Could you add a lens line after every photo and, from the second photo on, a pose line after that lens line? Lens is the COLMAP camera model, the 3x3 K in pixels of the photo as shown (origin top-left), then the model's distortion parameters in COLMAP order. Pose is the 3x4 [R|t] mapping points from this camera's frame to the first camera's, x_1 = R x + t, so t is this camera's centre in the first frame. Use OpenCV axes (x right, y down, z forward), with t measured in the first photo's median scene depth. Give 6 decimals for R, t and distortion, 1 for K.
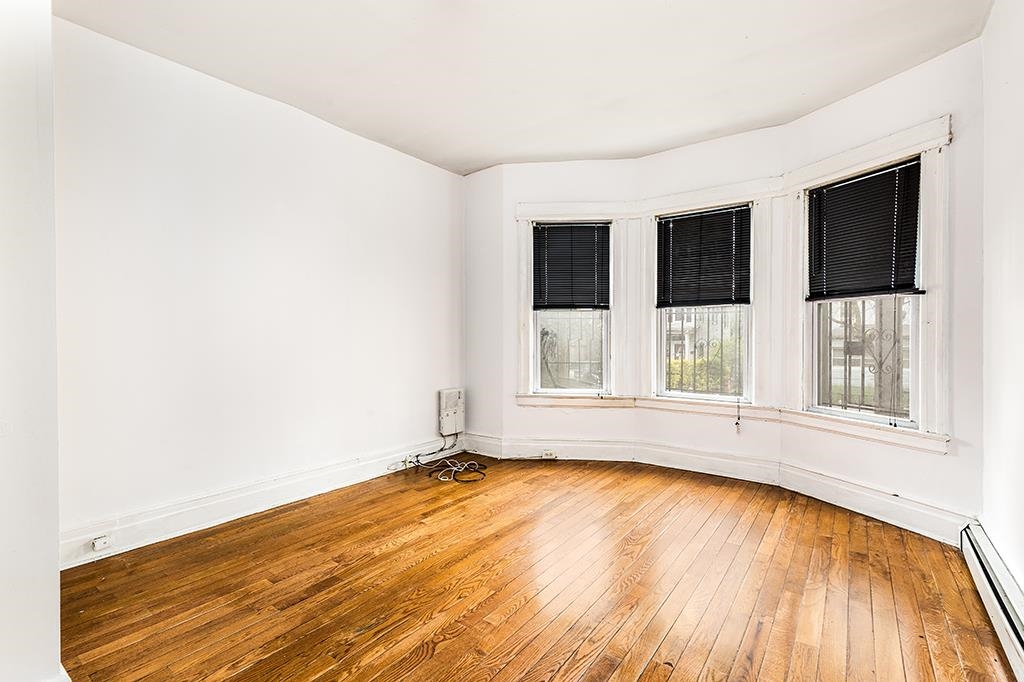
lens RADIAL K [[483.3, 0, 513.5], [0, 483.3, 337.7], [0, 0, 1]] dist [0.006156, -0.000001]
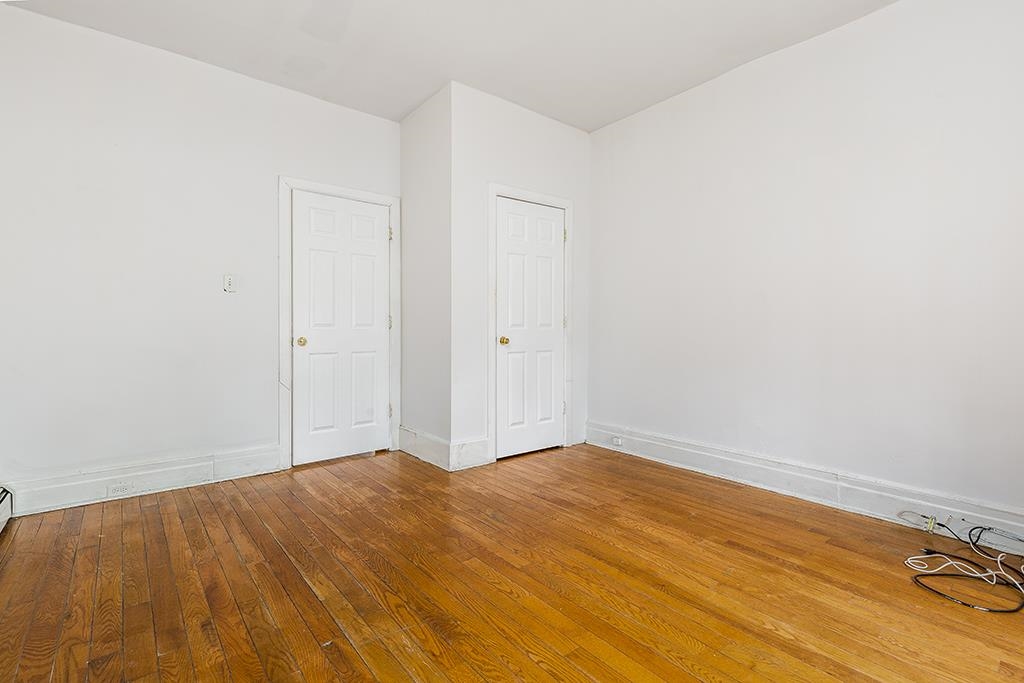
lens RADIAL K [[483.3, 0, 514.2], [0, 483.3, 337.8], [0, 0, 1]] dist [0.006156, -0.000001]
pose [[-0.262085, 0.023337, -0.964763, 0.629630], [-0.011974, 0.999552, 0.027431, 0.037859], [0.964971, 0.018742, -0.261688, 0.899812]]
